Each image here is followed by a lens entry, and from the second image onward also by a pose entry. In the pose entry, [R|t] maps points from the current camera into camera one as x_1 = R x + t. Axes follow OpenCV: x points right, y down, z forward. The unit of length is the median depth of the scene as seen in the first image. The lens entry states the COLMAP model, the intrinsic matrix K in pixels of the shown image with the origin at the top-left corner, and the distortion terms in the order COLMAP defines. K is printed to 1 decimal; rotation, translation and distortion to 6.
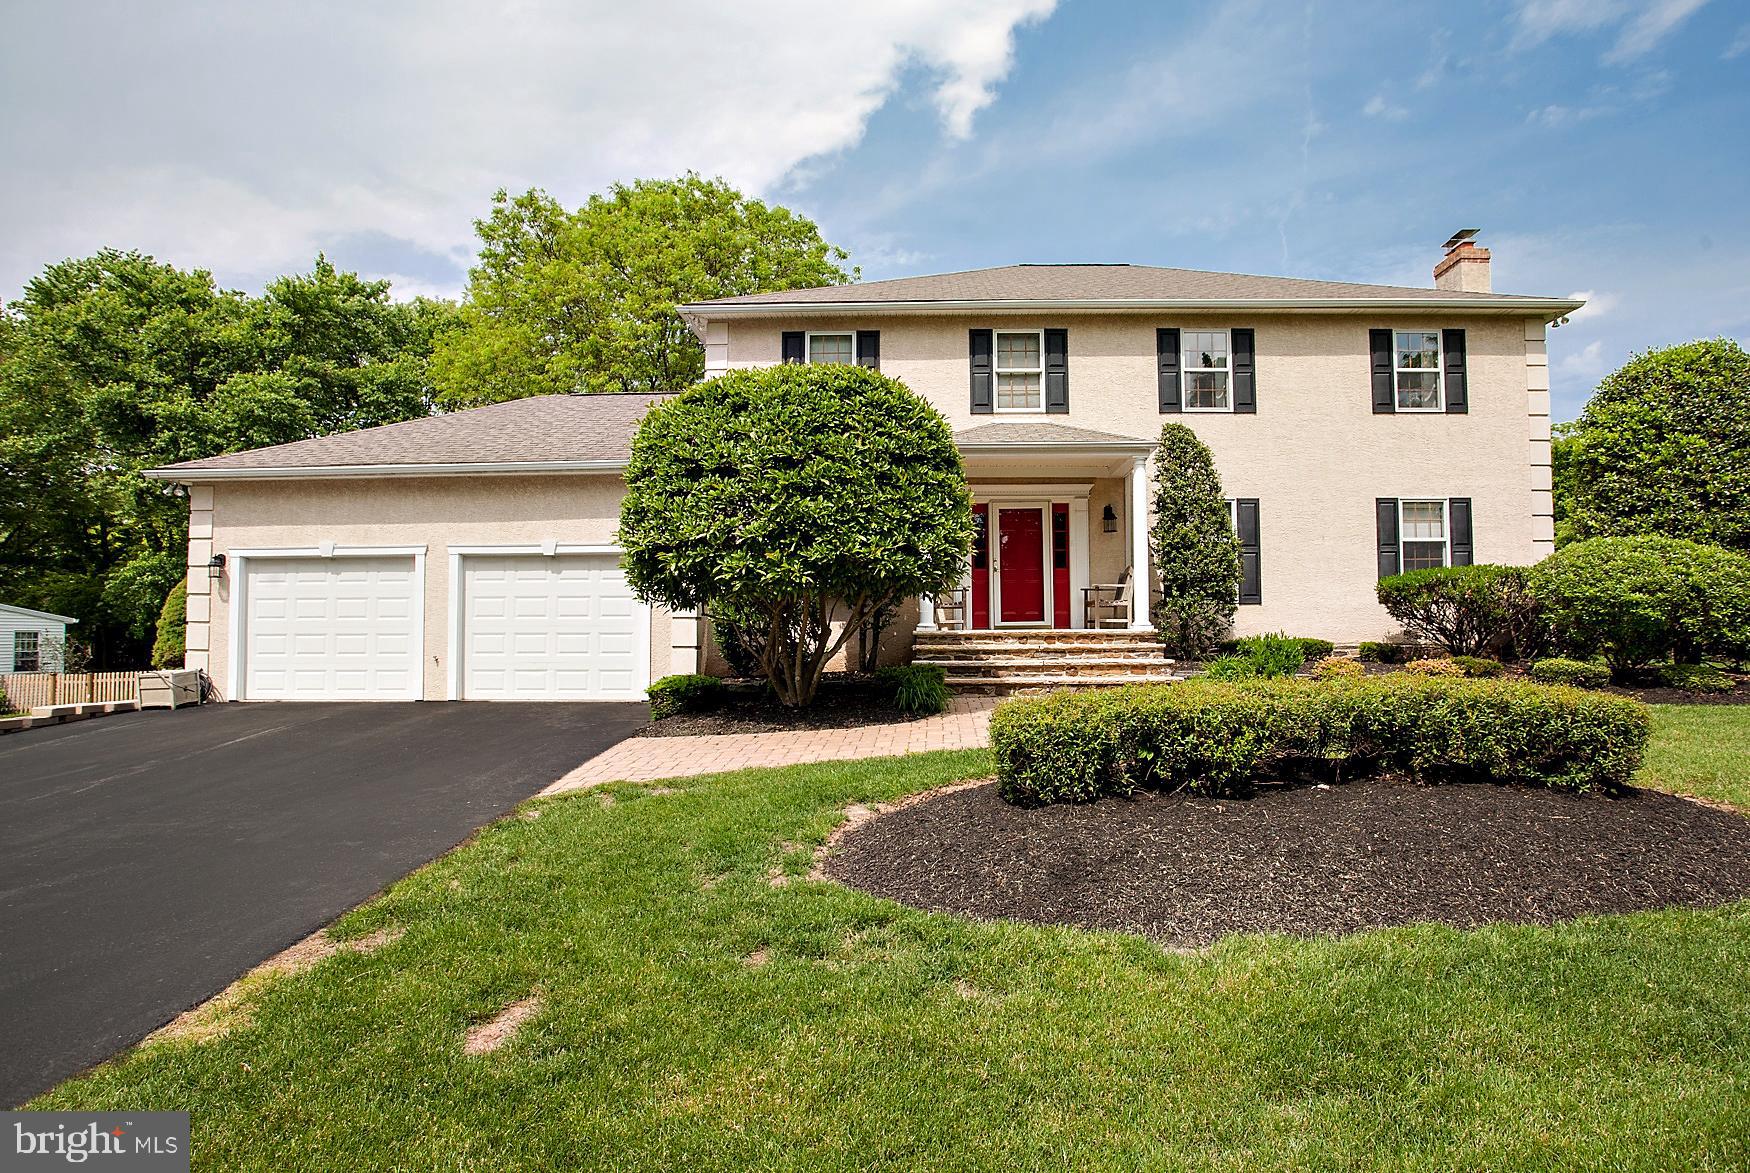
lens RADIAL K [[809.2, 0, 947.9], [0, 809.2, 572.4], [0, 0, 1]] dist [-0.032181, 0.002818]
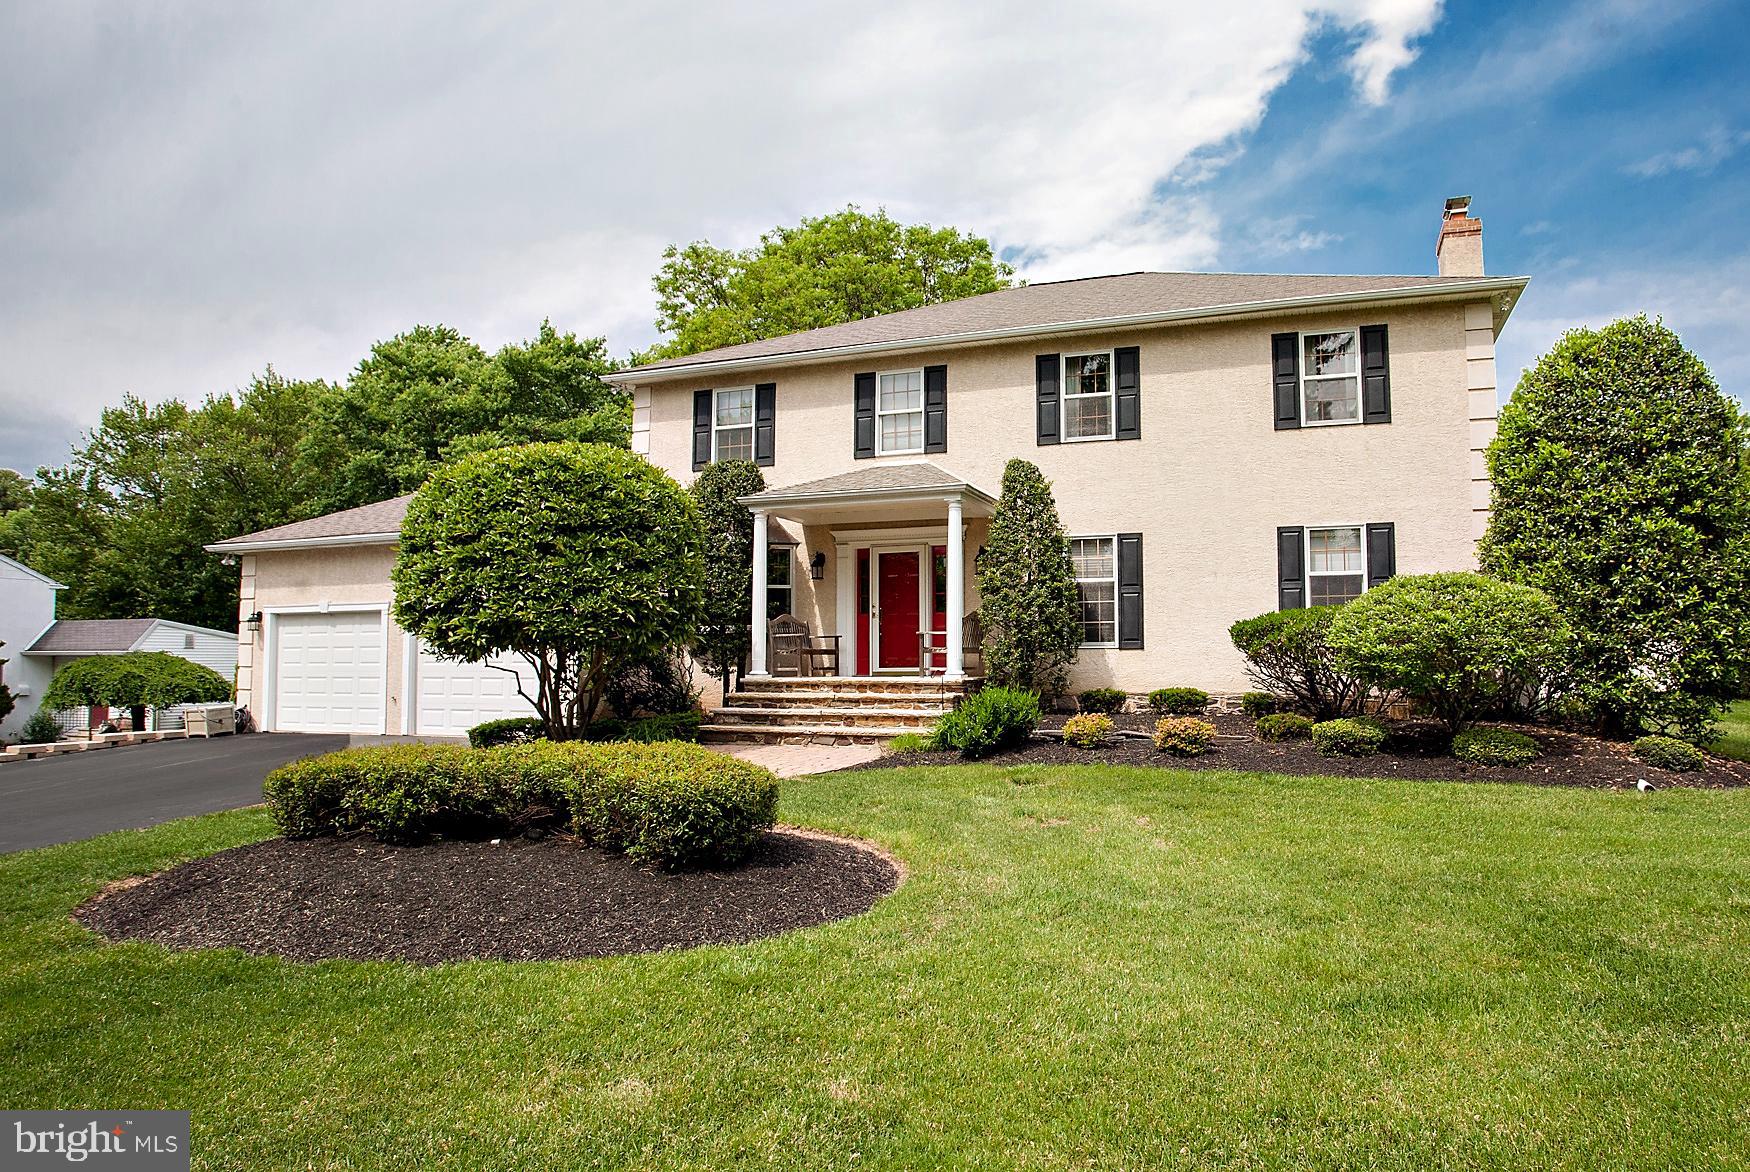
lens RADIAL K [[863.2, 0, 912.5], [0, 863.2, 586.0], [0, 0, 1]] dist [-0.041899, 0.010908]
pose [[0.964348, -0.023256, -0.263614, 0.395624], [0.018482, 0.999617, -0.020576, -0.016500], [0.263992, 0.014971, 0.964409, -0.004374]]
